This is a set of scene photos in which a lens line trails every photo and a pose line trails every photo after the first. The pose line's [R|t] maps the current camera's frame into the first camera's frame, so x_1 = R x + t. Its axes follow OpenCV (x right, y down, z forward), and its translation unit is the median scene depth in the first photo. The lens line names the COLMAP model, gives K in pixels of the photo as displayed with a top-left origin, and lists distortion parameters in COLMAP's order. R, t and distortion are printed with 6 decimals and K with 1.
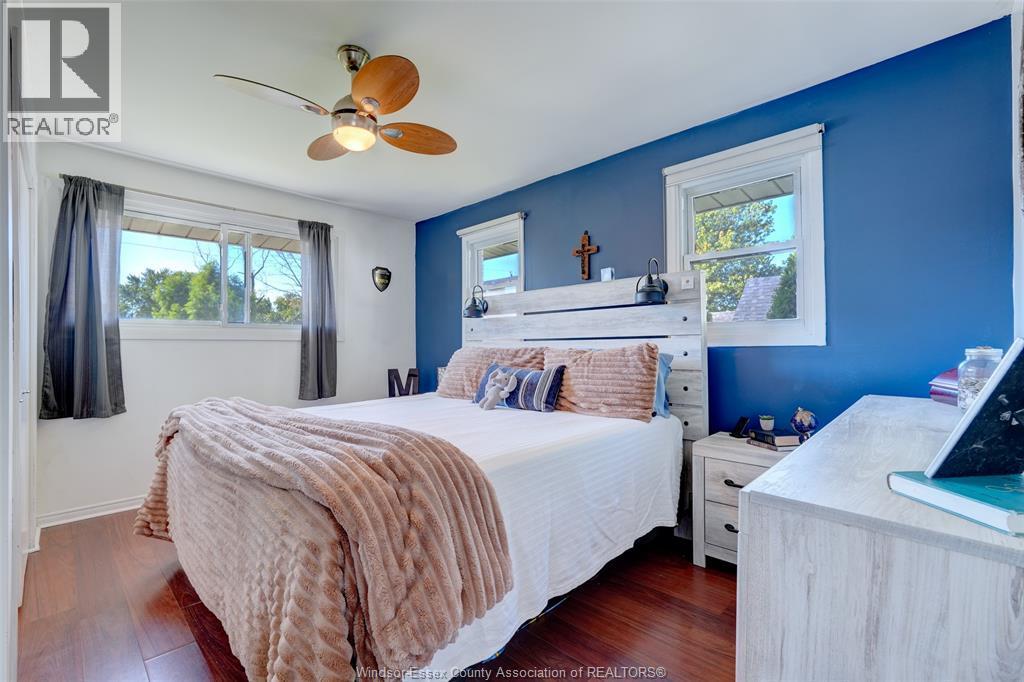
lens RADIAL K [[460.7, 0, 517.3], [0, 460.7, 338.9], [0, 0, 1]] dist [-0.002969, 0.000338]
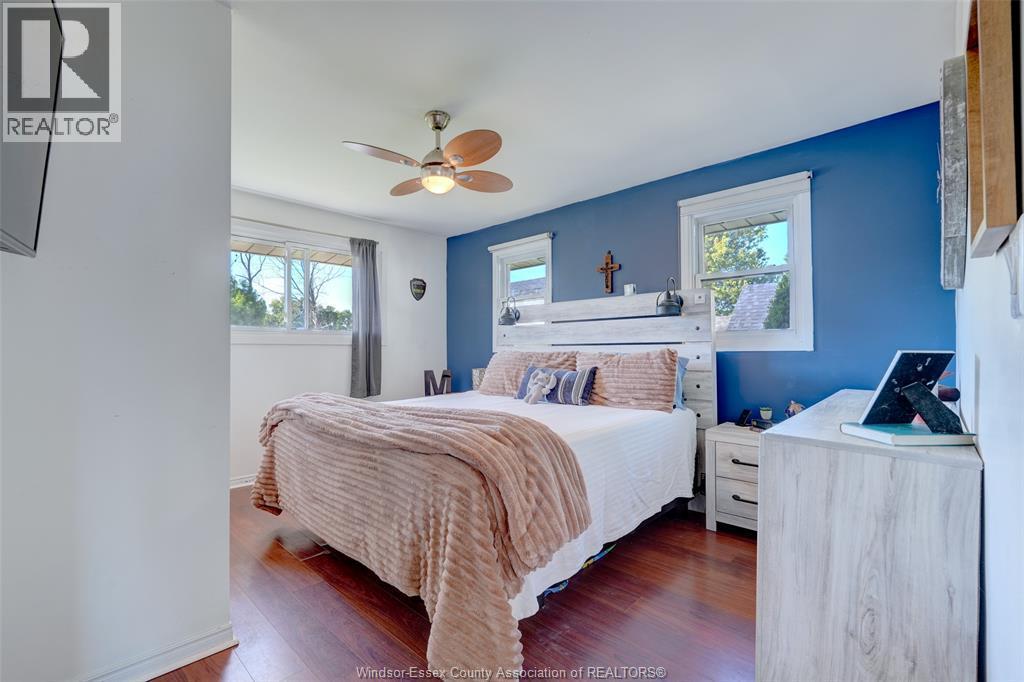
lens RADIAL K [[460.7, 0, 517.3], [0, 460.7, 338.9], [0, 0, 1]] dist [-0.002969, 0.000338]
pose [[0.999928, 0.002443, 0.011764, -0.119221], [-0.002373, 0.999979, -0.005962, -0.007422], [-0.011778, 0.005934, 0.999913, -0.194199]]
